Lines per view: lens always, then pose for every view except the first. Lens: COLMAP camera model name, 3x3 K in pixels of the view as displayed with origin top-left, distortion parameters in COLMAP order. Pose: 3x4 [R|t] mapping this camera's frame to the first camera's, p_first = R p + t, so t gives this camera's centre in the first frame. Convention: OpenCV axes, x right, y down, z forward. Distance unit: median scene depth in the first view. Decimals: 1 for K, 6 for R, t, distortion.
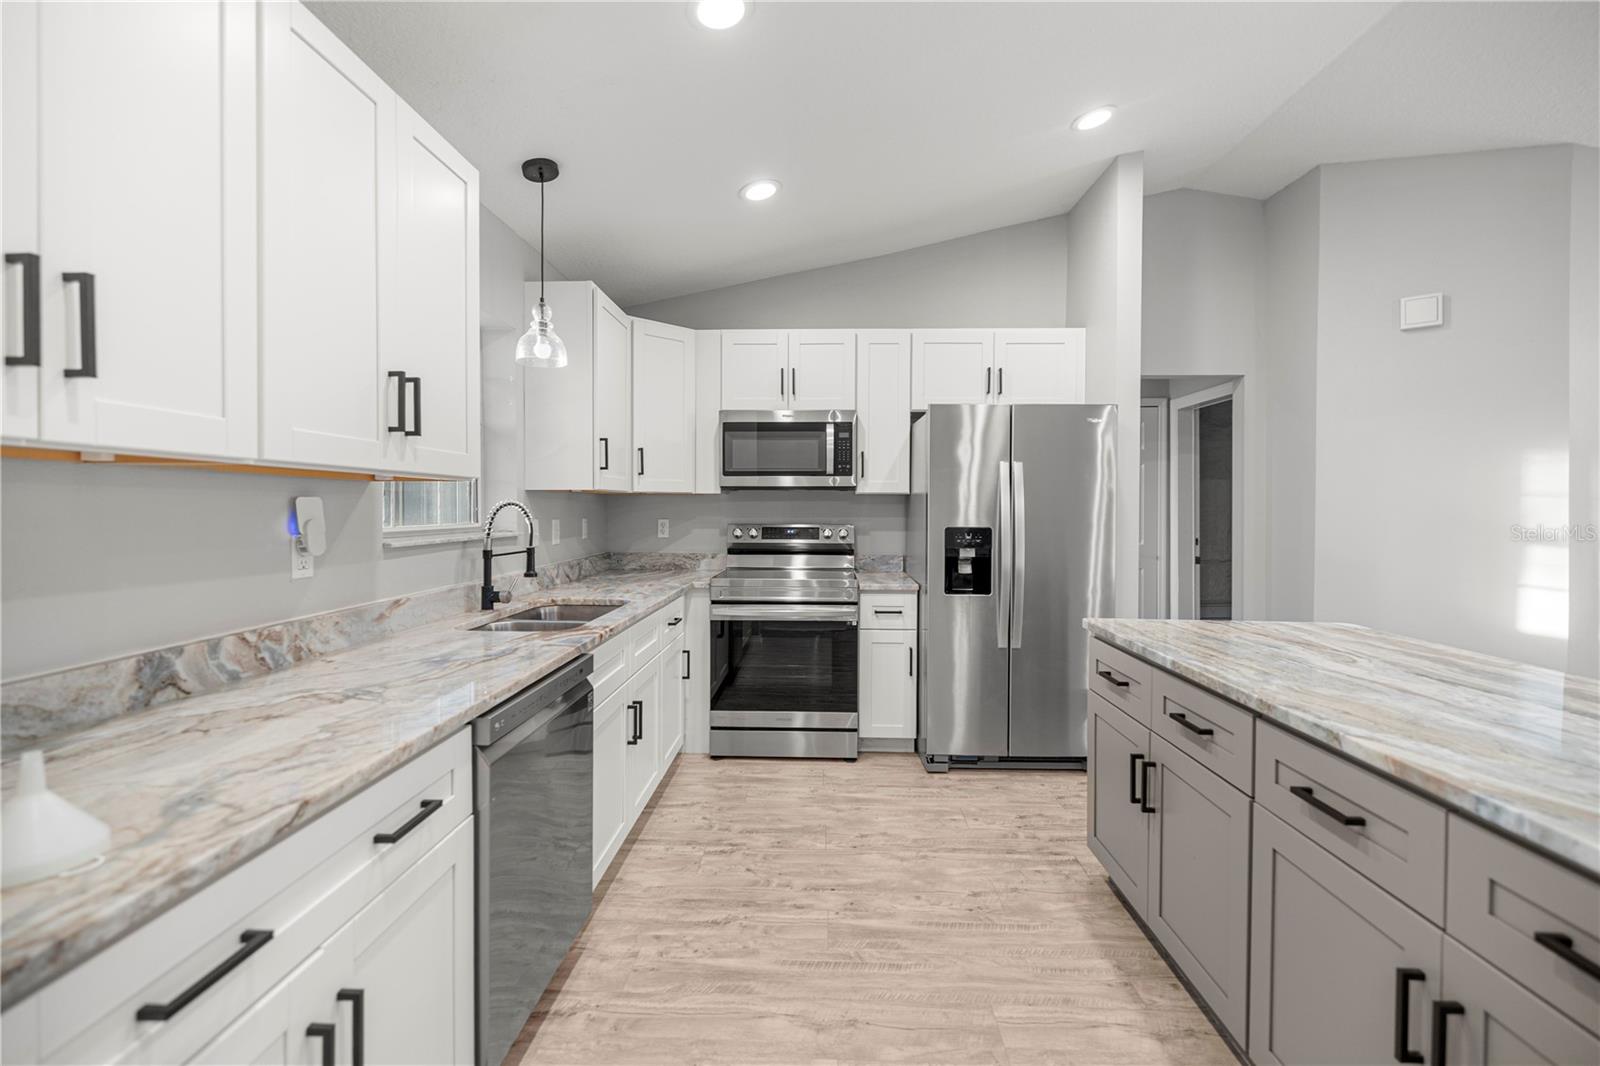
lens RADIAL K [[694.3, 0, 806.4], [0, 694.3, 504.3], [0, 0, 1]] dist [0.002856, 0.000083]
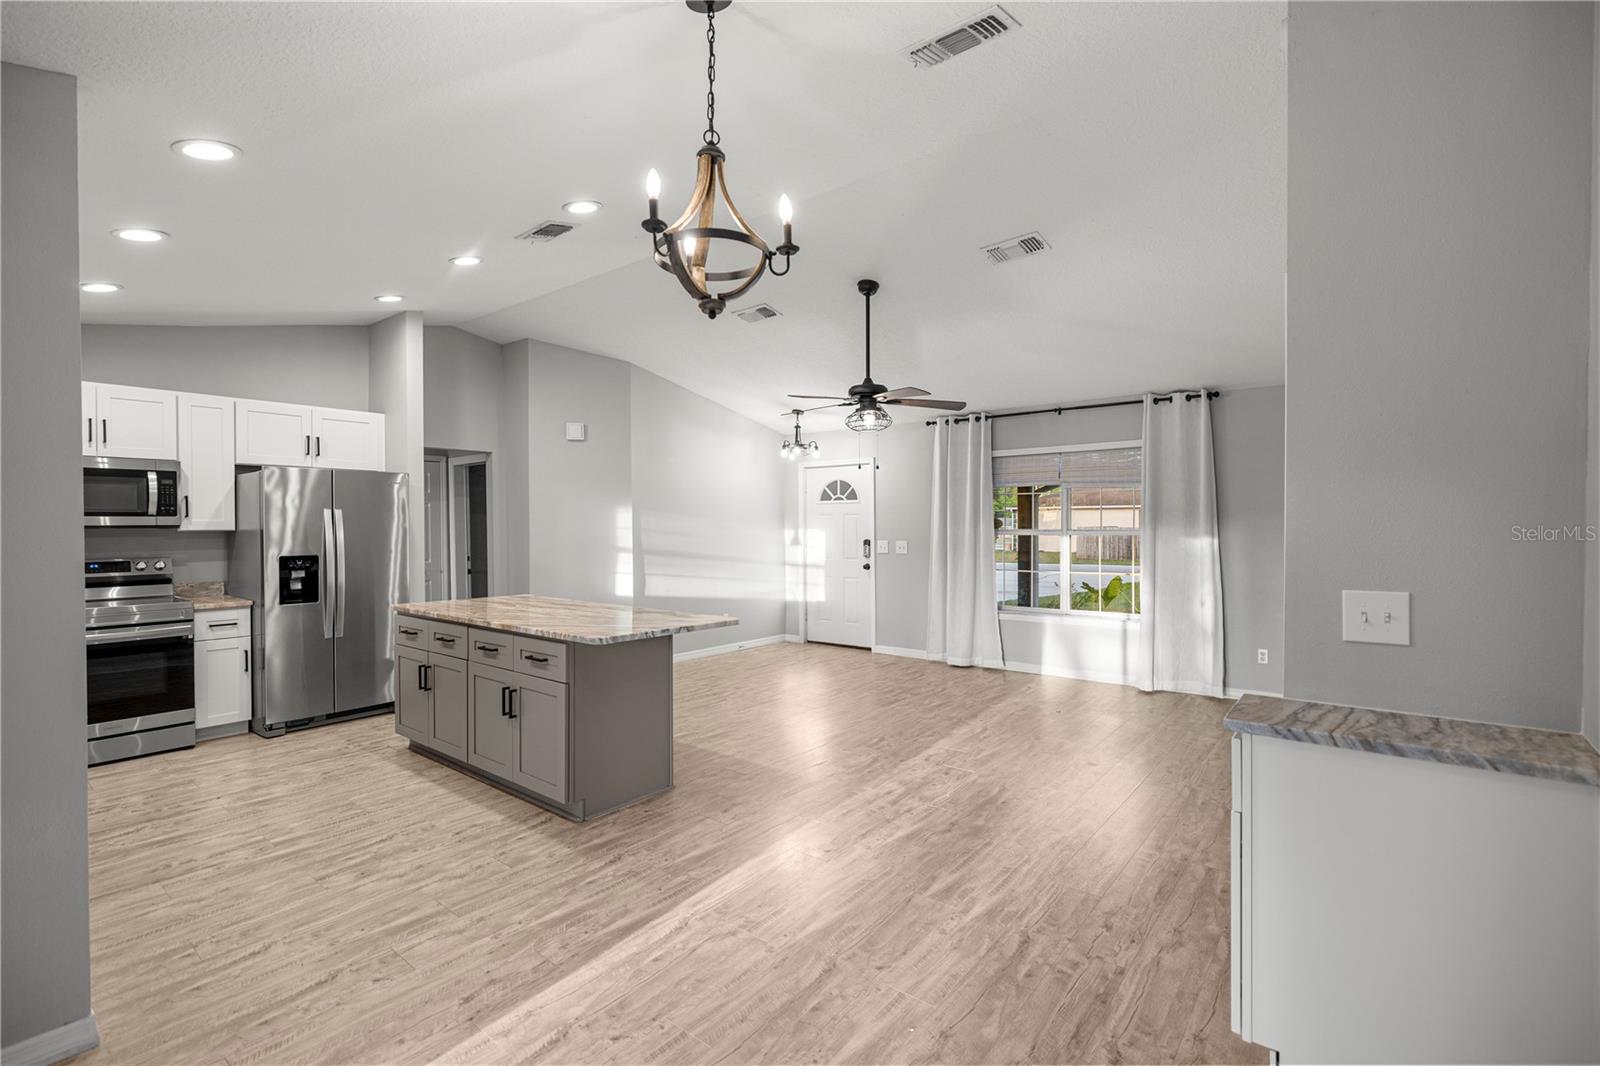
lens RADIAL K [[715.8, 0, 804.9], [0, 715.8, 535.9], [0, 0, 1]] dist [-0.000130, 0.000599]
pose [[0.601798, -0.020547, 0.798384, -0.287488], [0.005486, 0.999752, 0.021594, -0.030286], [-0.798630, -0.008616, 0.601761, -0.644036]]
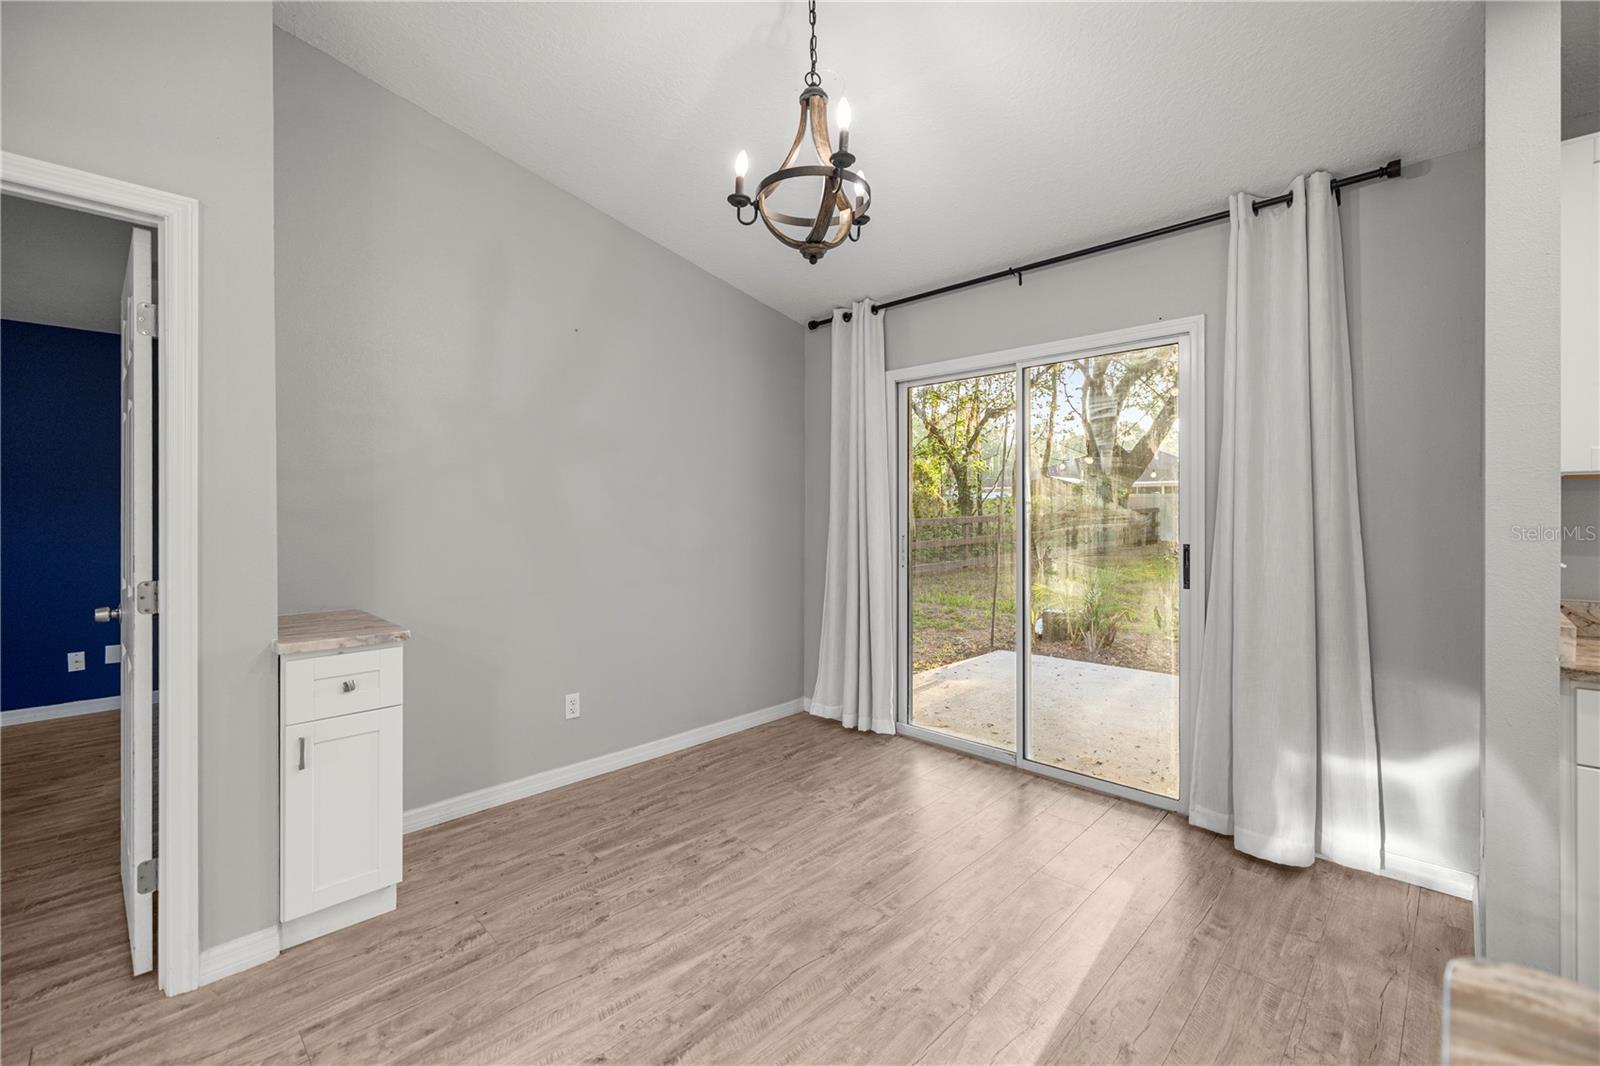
lens RADIAL K [[673.3, 0, 801.4], [0, 673.3, 514.2], [0, 0, 1]] dist [-0.000125, -0.000423]
pose [[-0.682611, -0.001223, -0.730781, 0.498095], [-0.000441, 0.999999, -0.001261, 0.008470], [0.730782, -0.000539, -0.682611, 0.093288]]
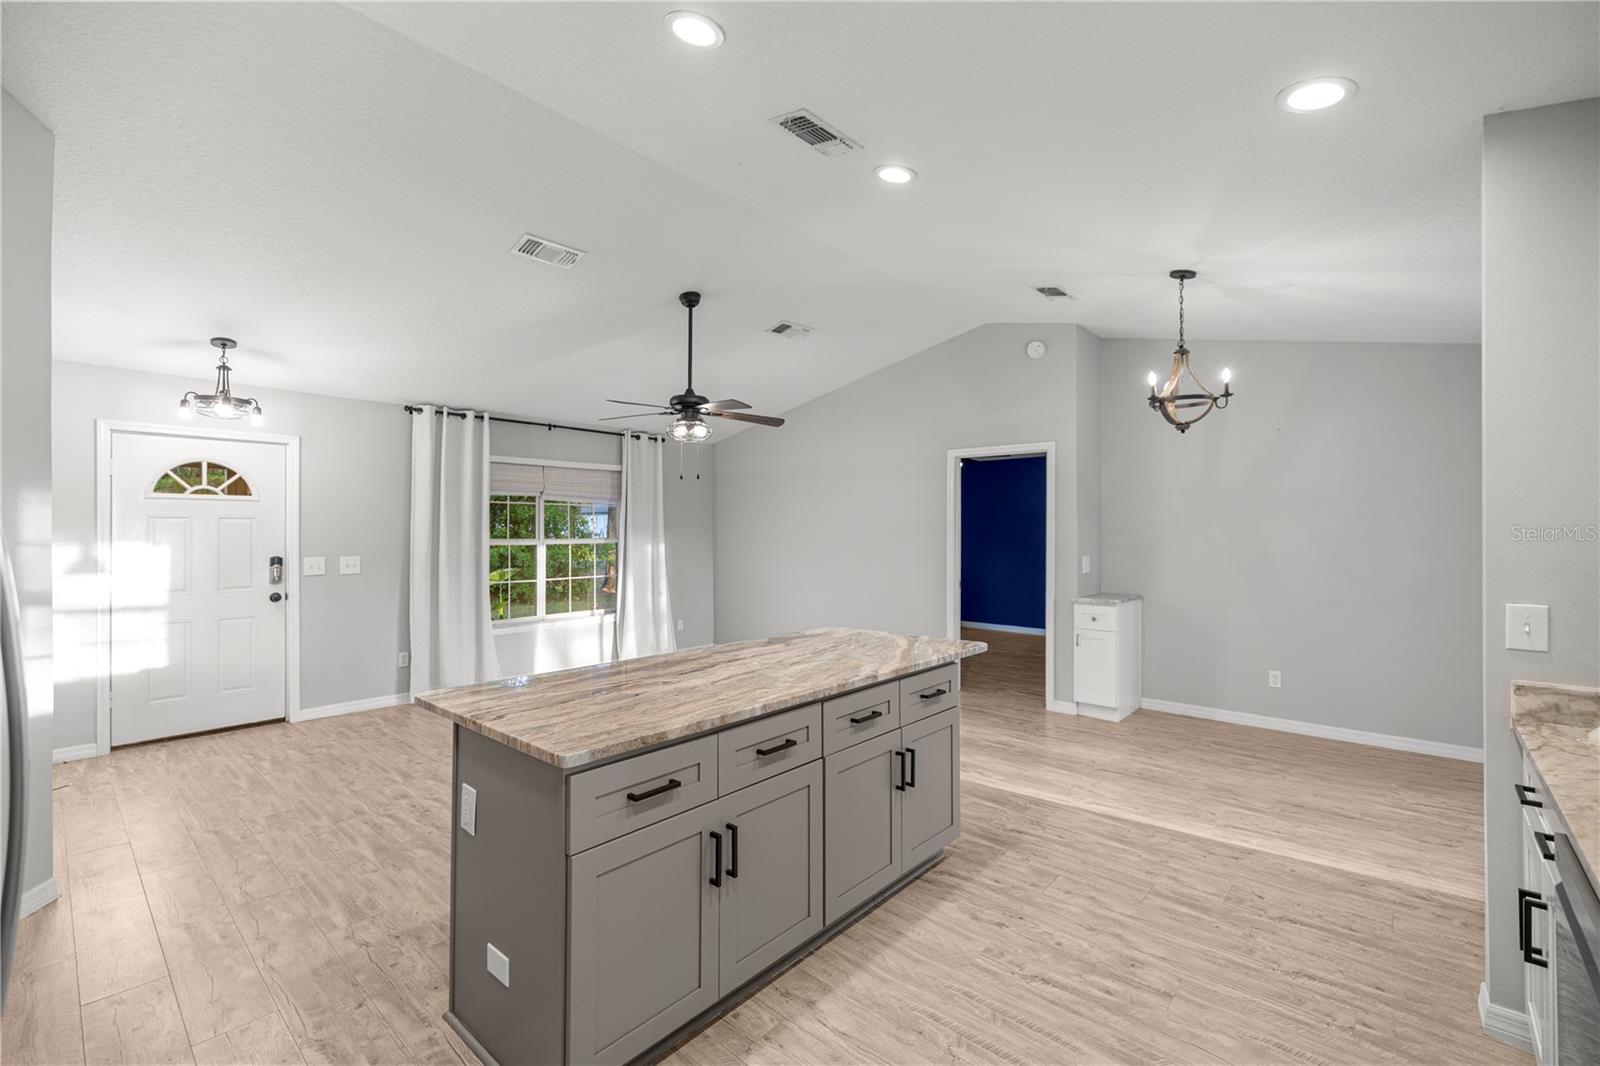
lens RADIAL K [[674.9, 0, 792.8], [0, 674.9, 530.5], [0, 0, 1]] dist [0.001174, 0.000023]
pose [[-0.756513, -0.004359, 0.653964, -0.114973], [-0.006003, 0.999982, -0.000279, -0.029752], [-0.653951, -0.004137, -0.756525, 0.933067]]
